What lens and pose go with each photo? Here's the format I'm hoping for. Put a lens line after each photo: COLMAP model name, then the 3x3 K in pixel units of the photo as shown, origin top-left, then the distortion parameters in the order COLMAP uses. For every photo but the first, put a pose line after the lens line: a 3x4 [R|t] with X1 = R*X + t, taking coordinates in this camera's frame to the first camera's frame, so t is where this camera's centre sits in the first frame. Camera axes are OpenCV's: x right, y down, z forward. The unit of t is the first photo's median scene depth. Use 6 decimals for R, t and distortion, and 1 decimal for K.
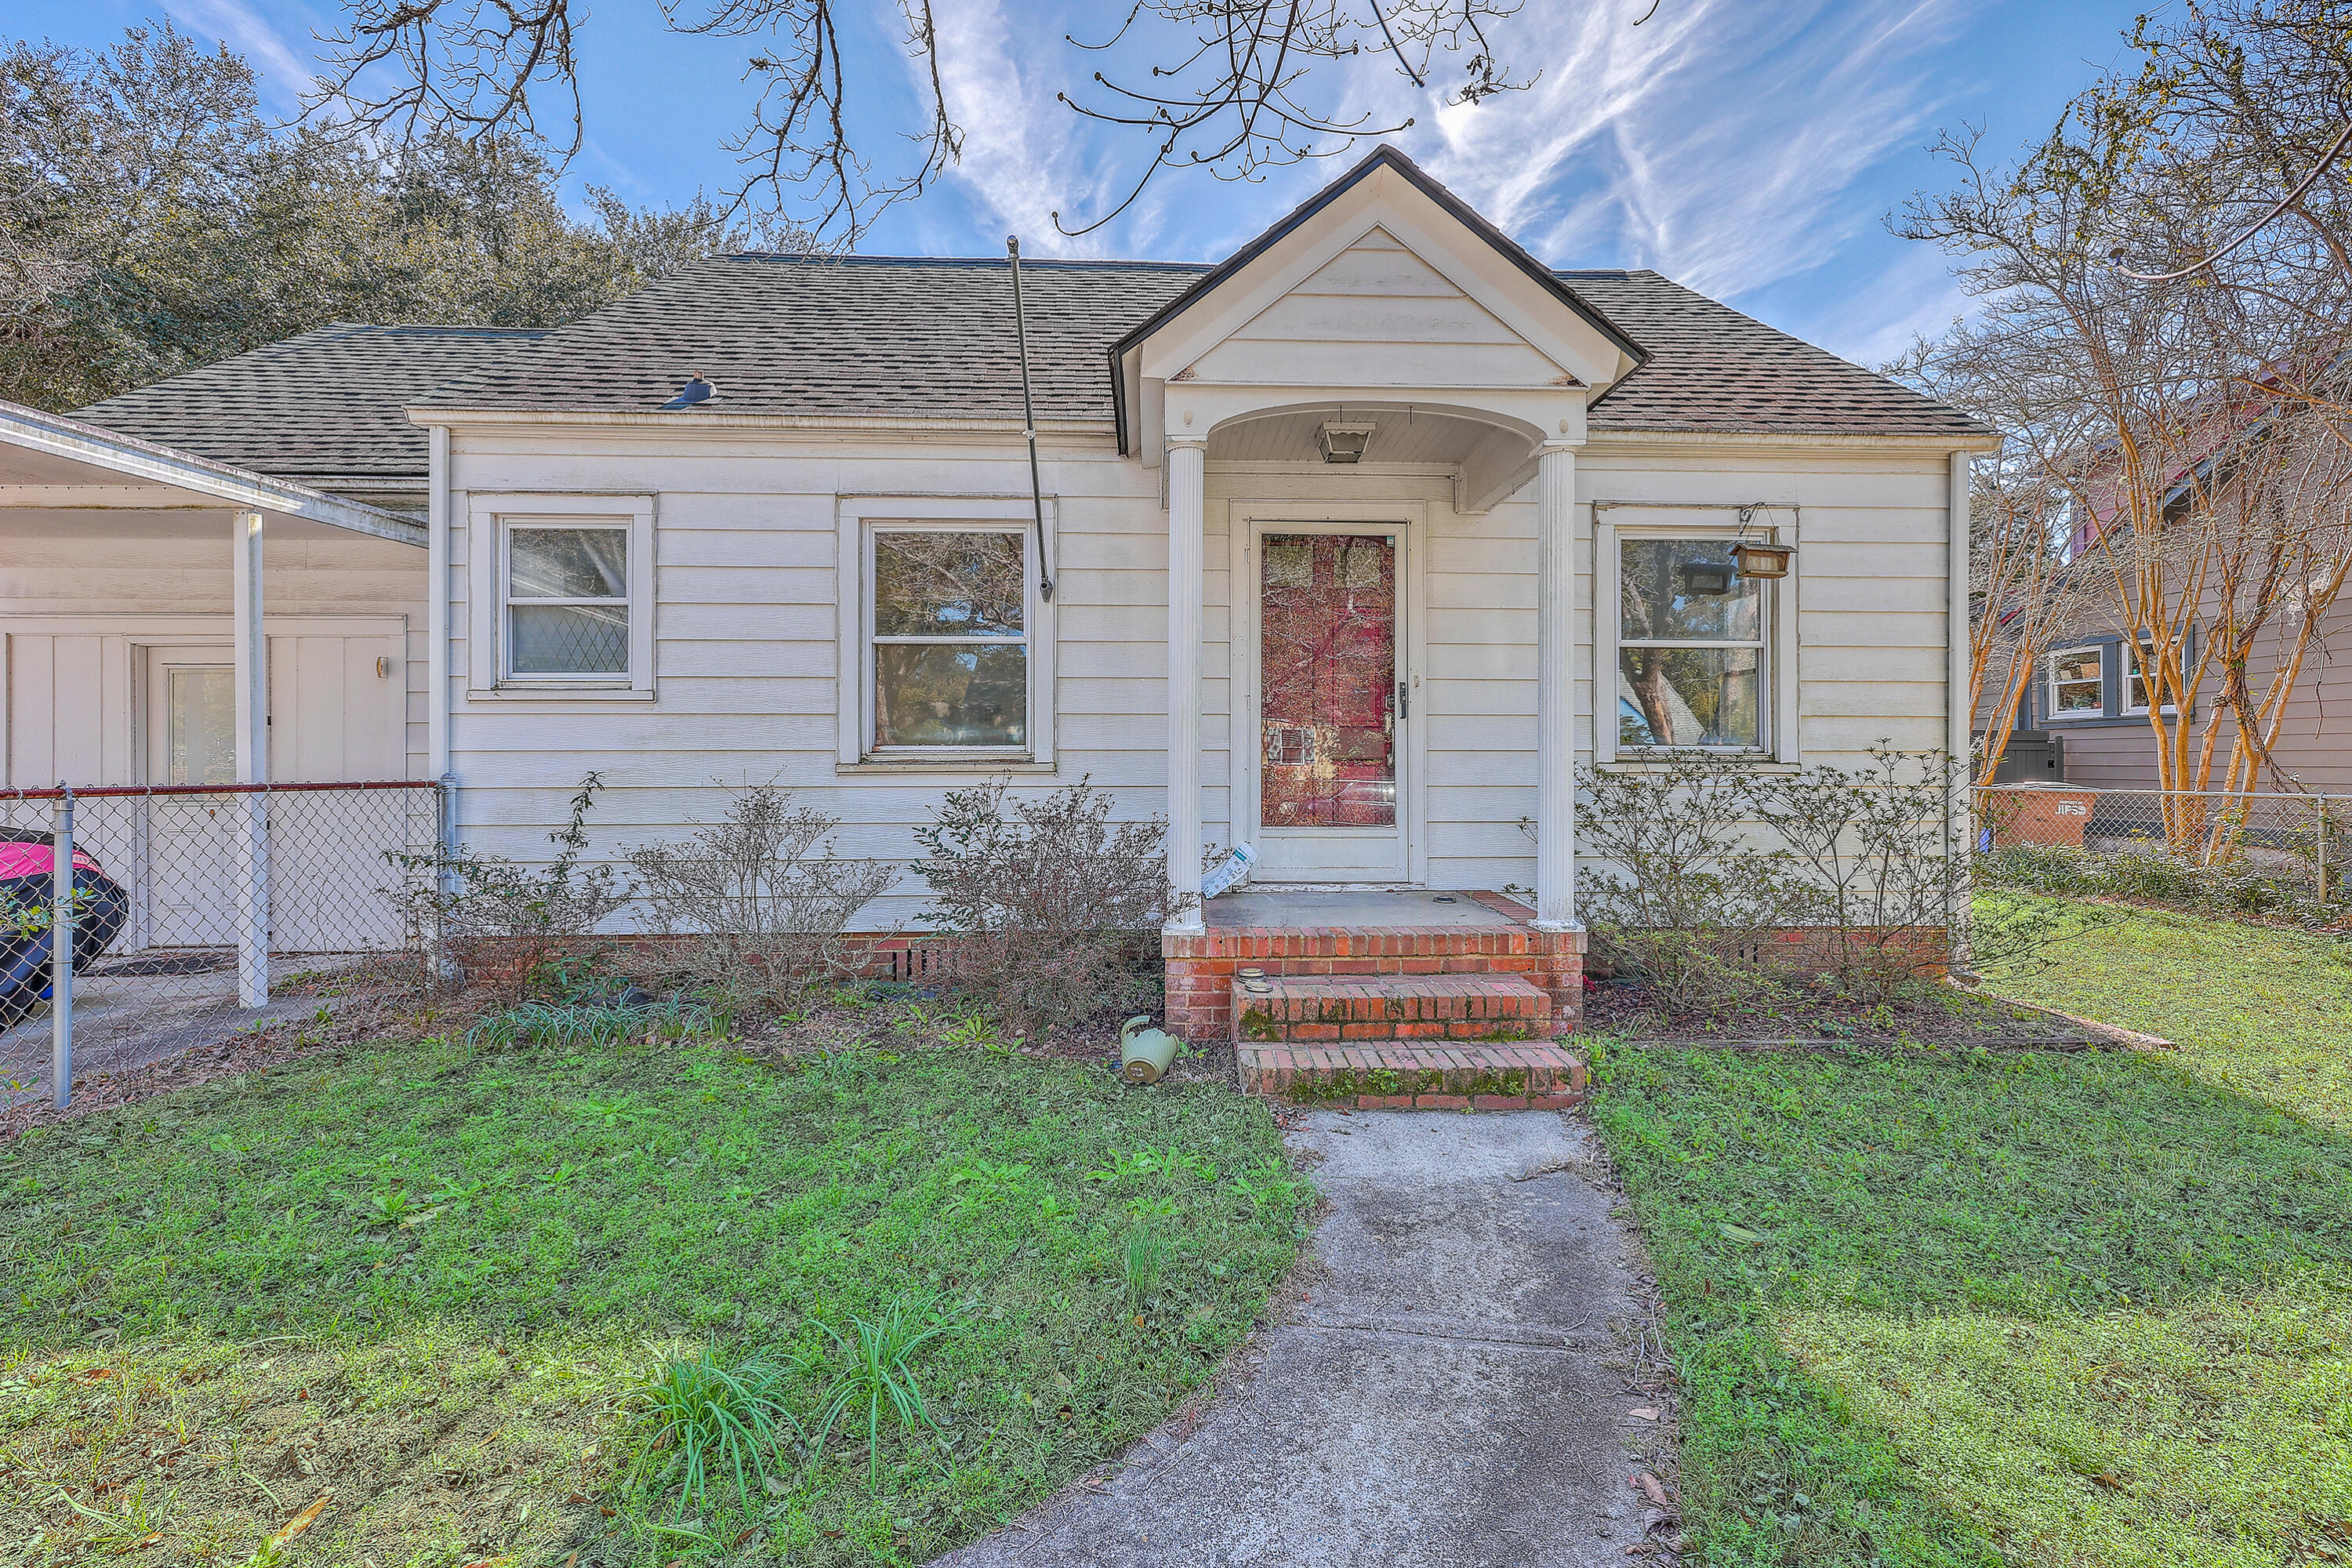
lens RADIAL K [[971.7, 0, 1185.8], [0, 971.7, 754.7], [0, 0, 1]] dist [-0.002948, 0.001203]
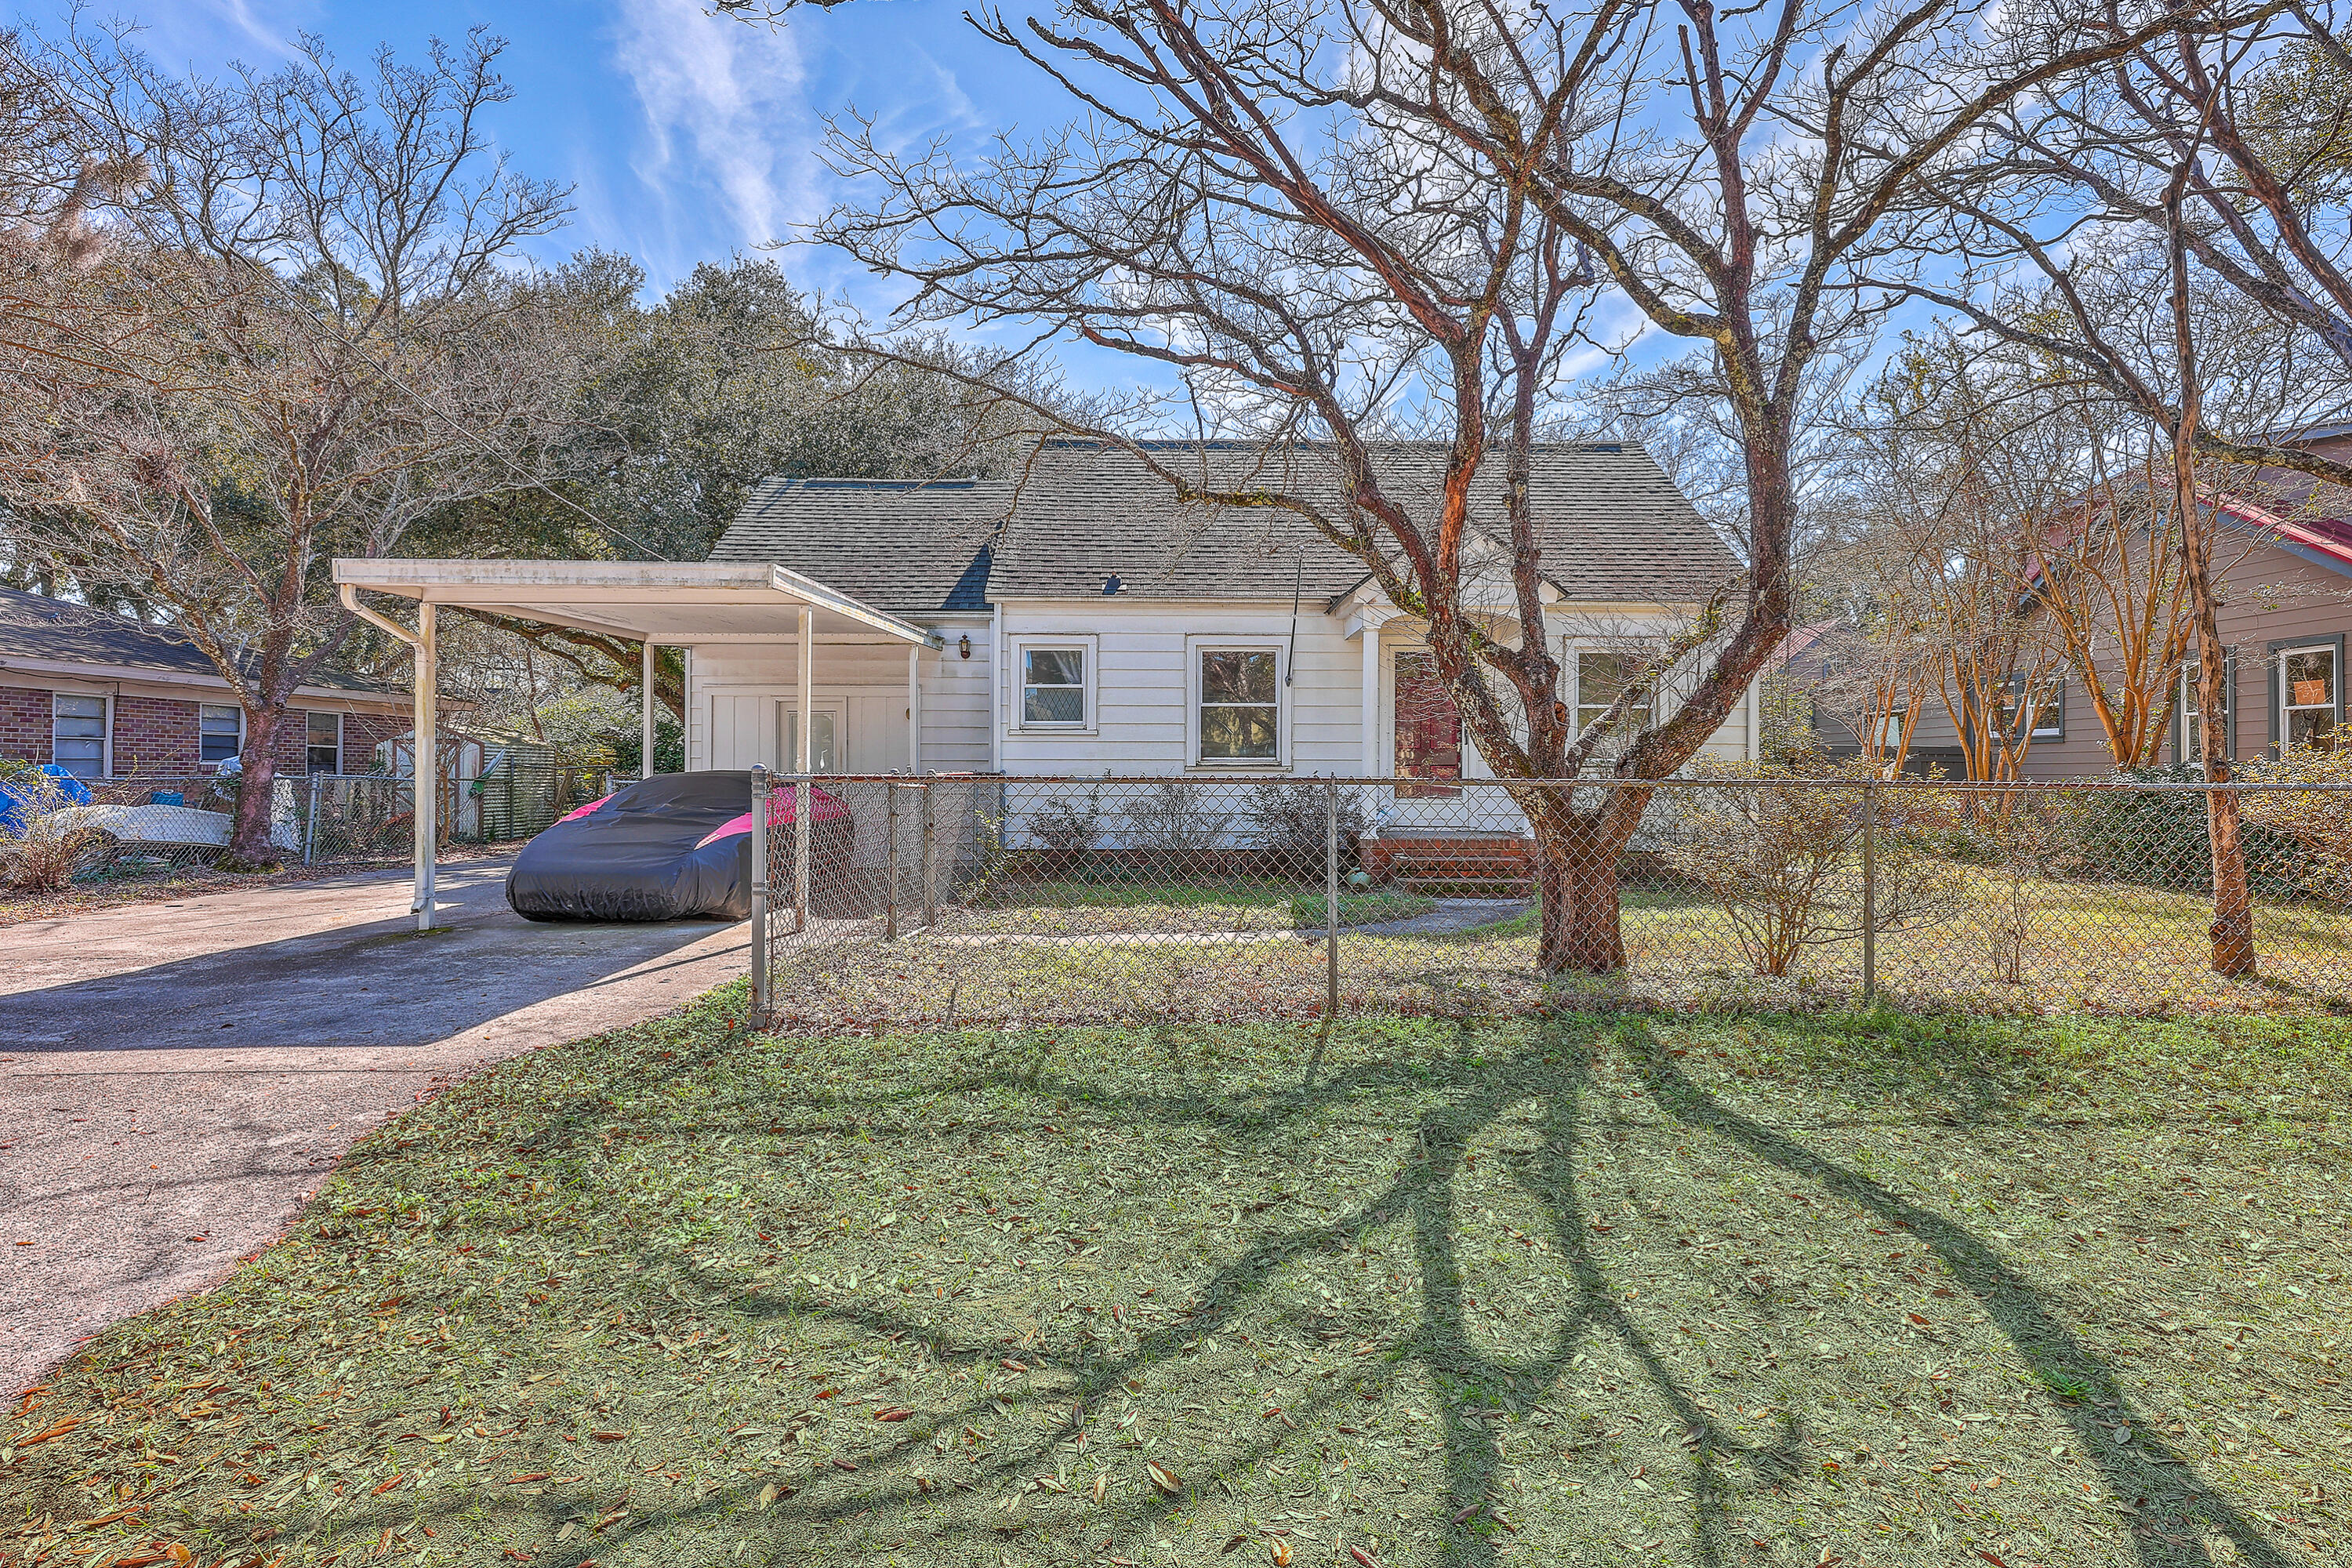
lens RADIAL K [[1203.0, 0, 1168.2], [0, 1203.0, 795.1], [0, 0, 1]] dist [0.002750, -0.000549]
pose [[0.999134, 0.003333, -0.041469, -0.290527], [-0.002553, 0.999819, 0.018843, 0.021949], [0.041525, -0.018721, 0.998962, -1.524225]]
